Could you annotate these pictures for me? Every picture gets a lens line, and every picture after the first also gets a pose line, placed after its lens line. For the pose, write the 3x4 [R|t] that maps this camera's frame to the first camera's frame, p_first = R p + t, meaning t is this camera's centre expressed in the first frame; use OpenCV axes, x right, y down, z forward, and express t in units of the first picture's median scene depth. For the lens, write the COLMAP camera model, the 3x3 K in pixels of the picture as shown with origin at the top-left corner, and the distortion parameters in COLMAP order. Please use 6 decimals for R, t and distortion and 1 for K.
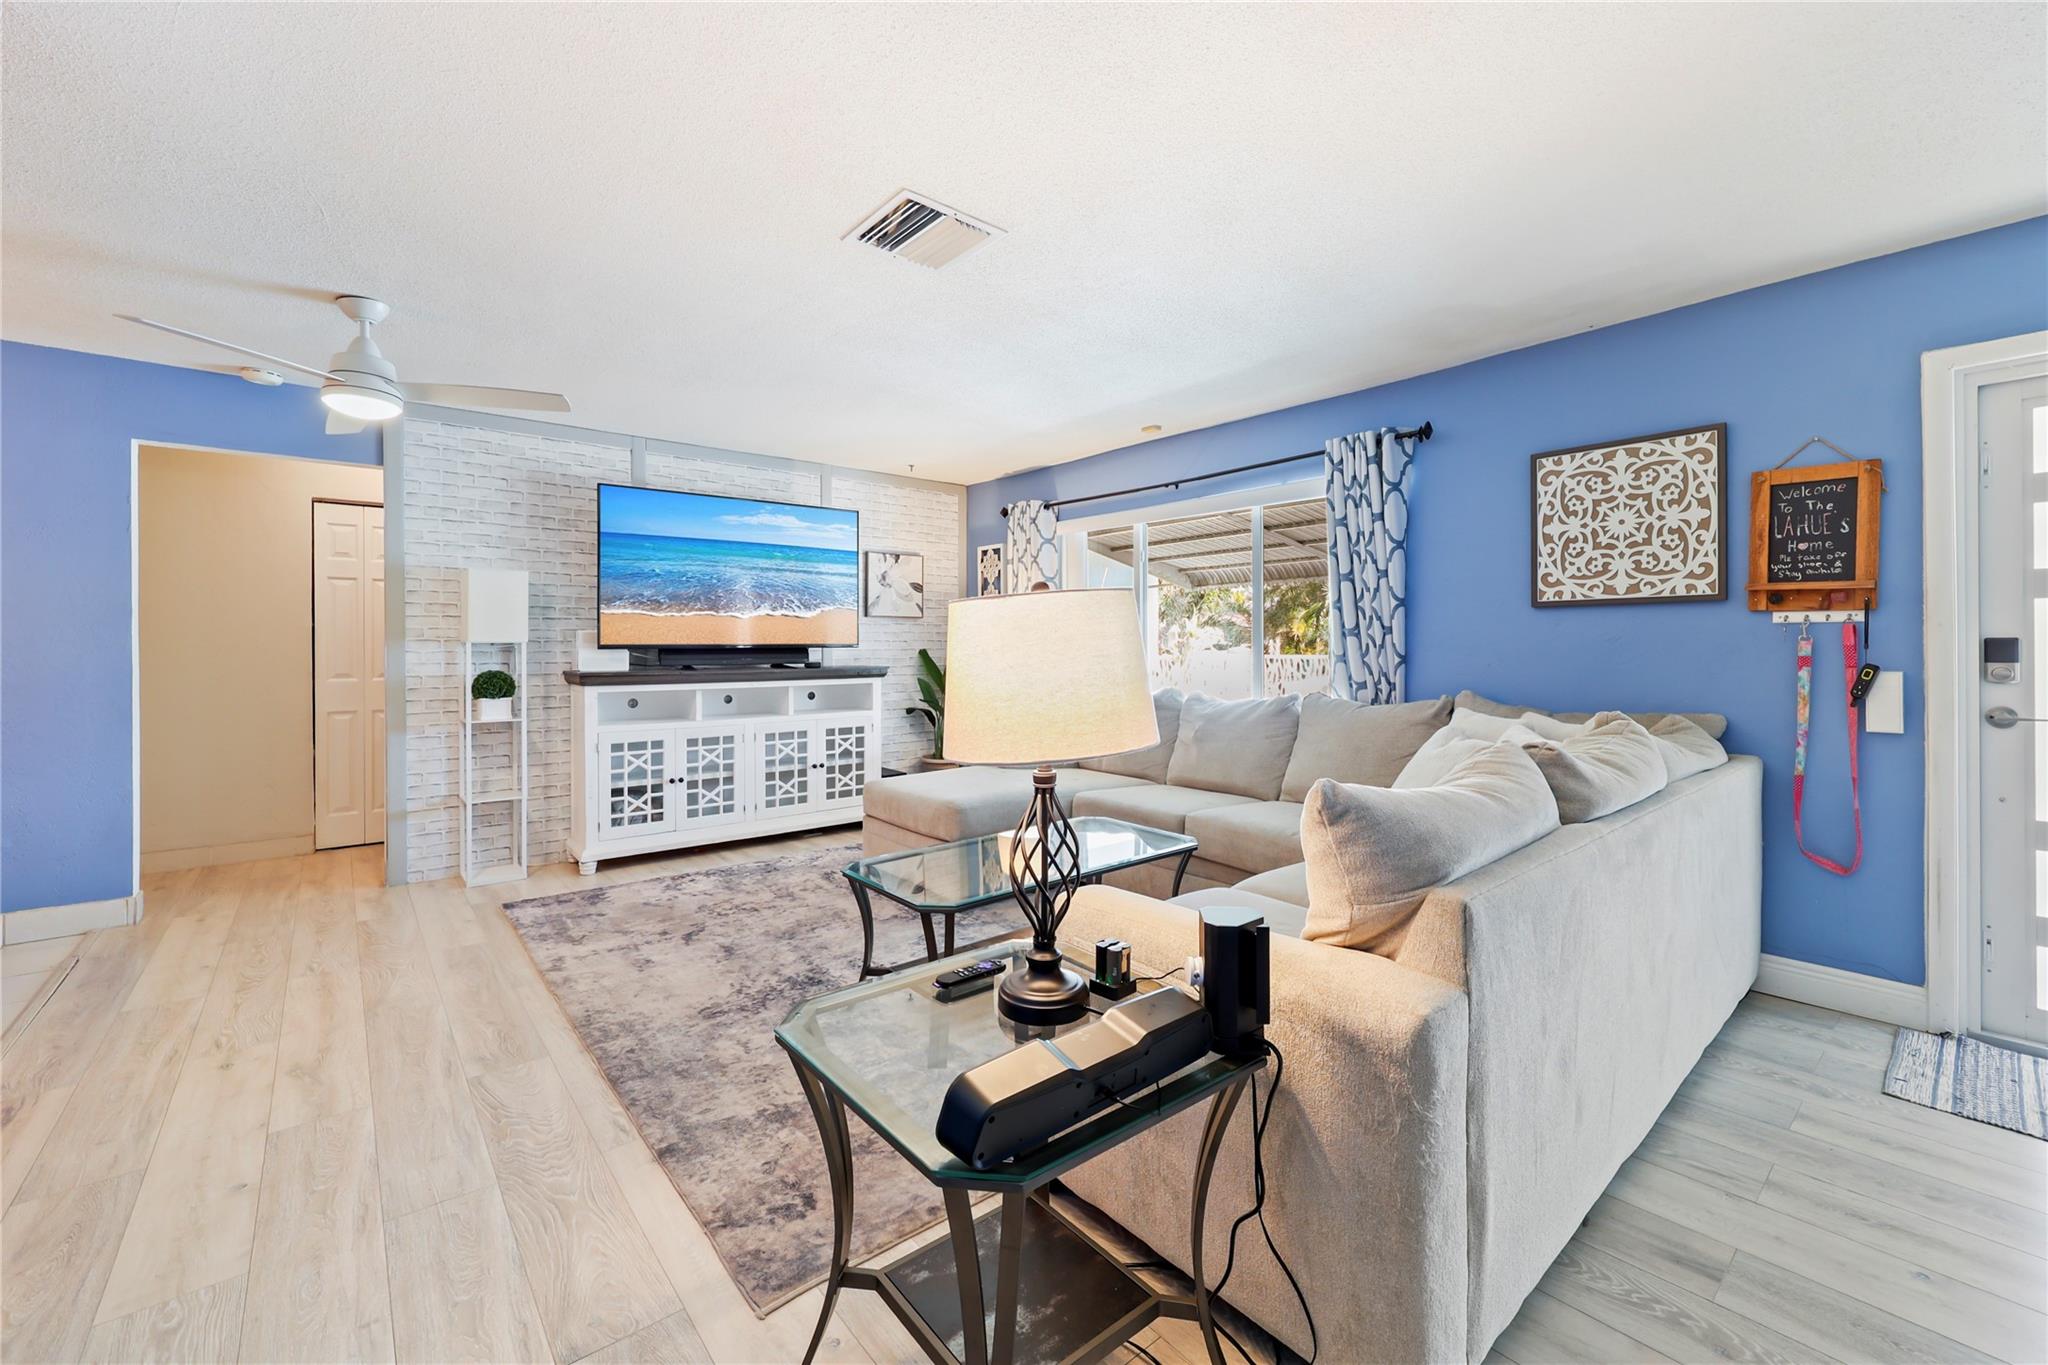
lens RADIAL K [[838.4, 0, 1017.8], [0, 838.4, 647.7], [0, 0, 1]] dist [-0.003416, 0.001426]
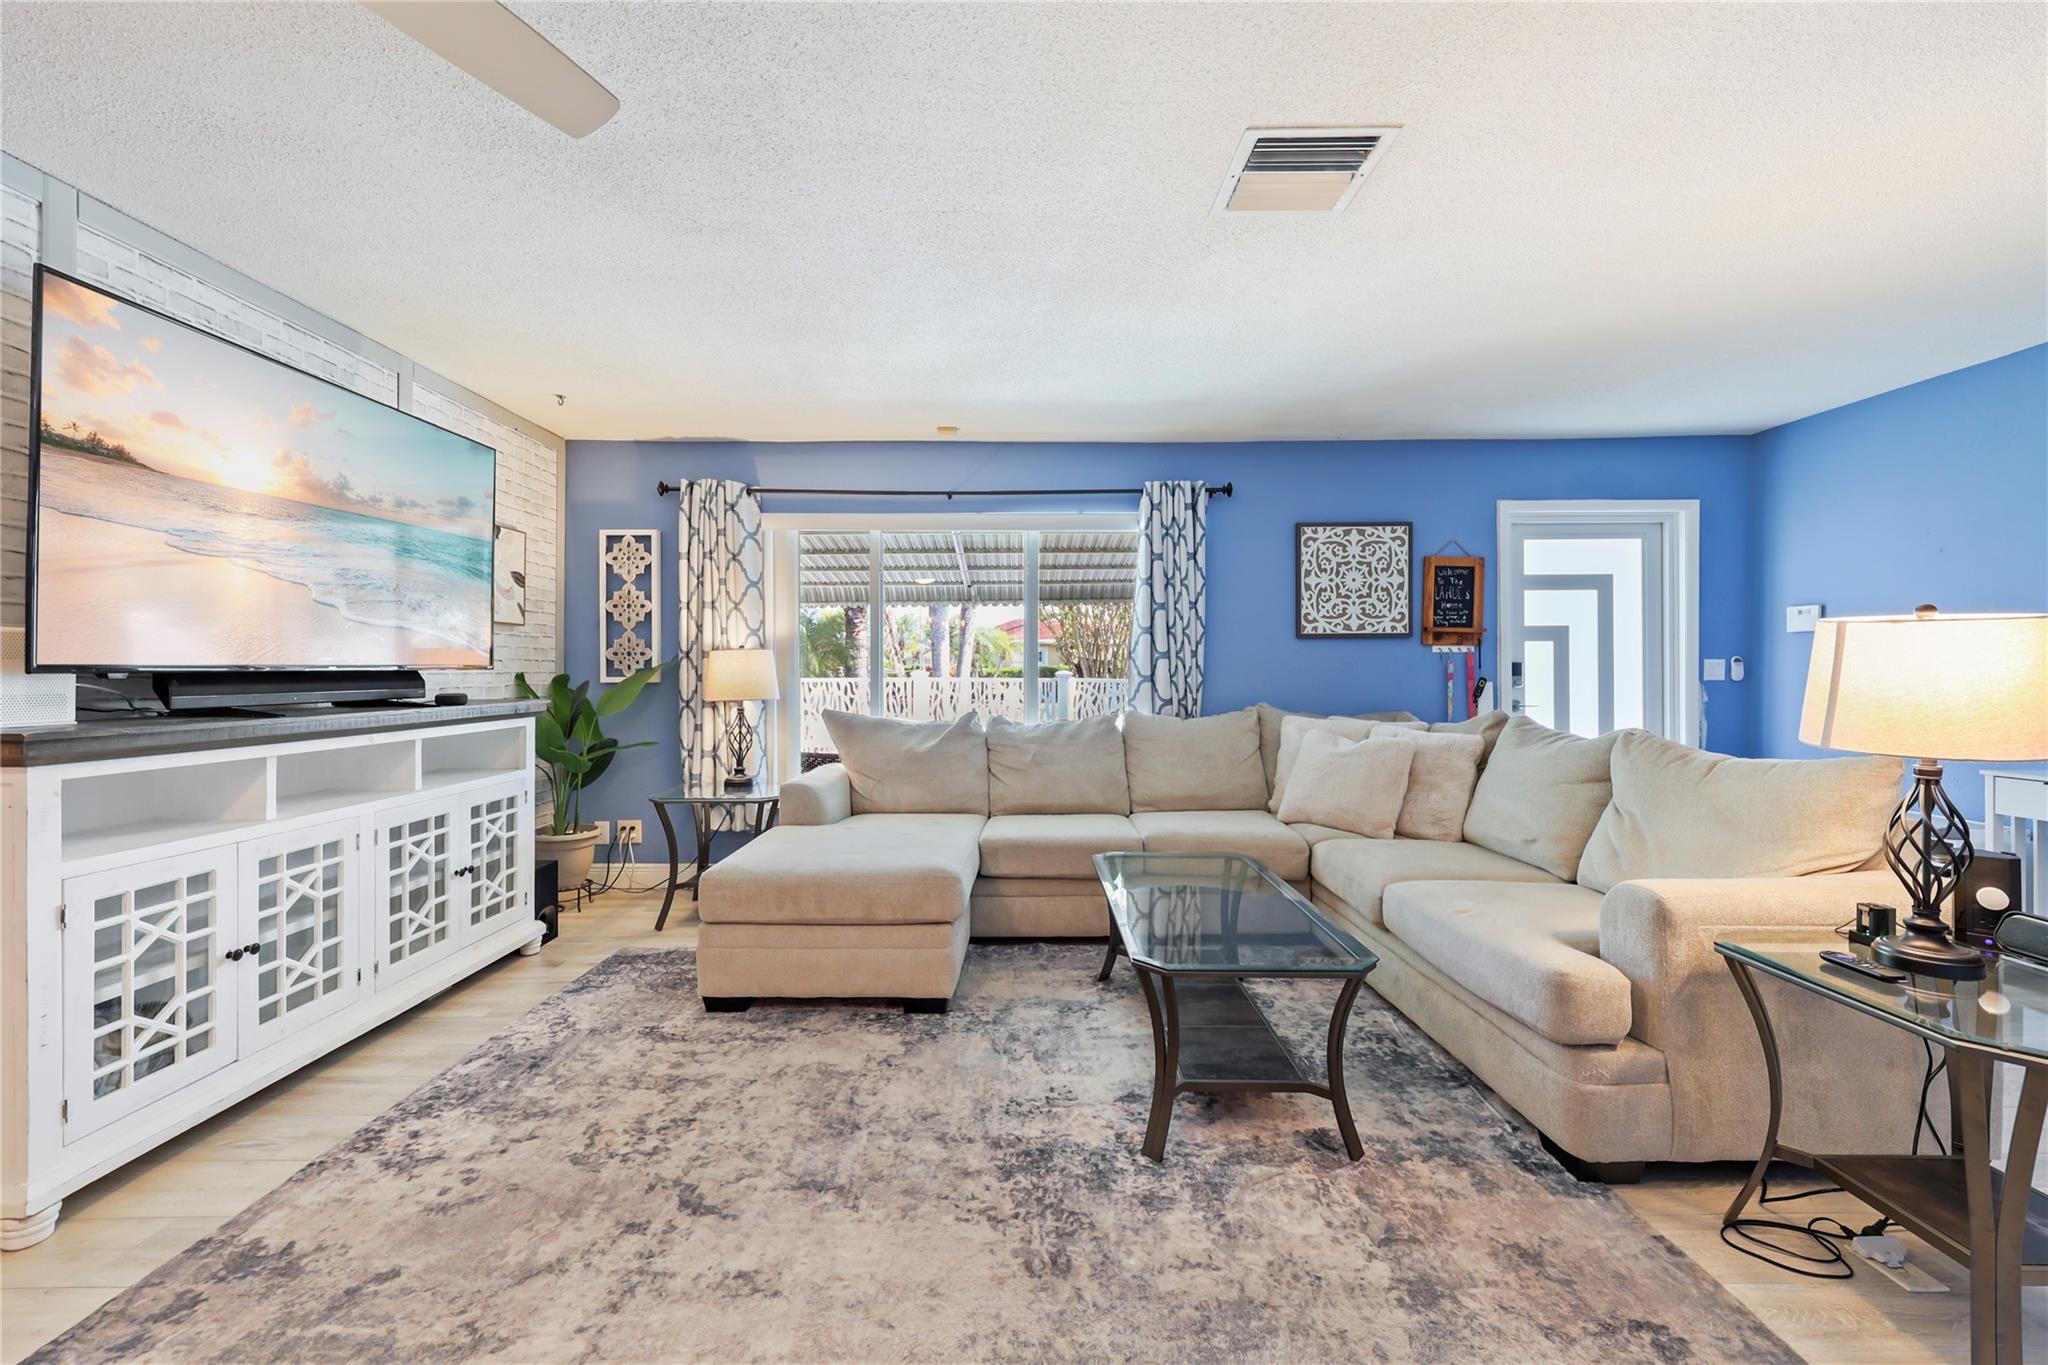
lens RADIAL K [[838.4, 0, 1018.8], [0, 838.4, 660.1], [0, 0, 1]] dist [-0.003416, 0.001426]
pose [[0.632234, 0.008497, 0.774731, -0.715231], [0.002706, 0.999910, -0.013176, 0.003026], [-0.774773, 0.010427, 0.632154, 0.524187]]
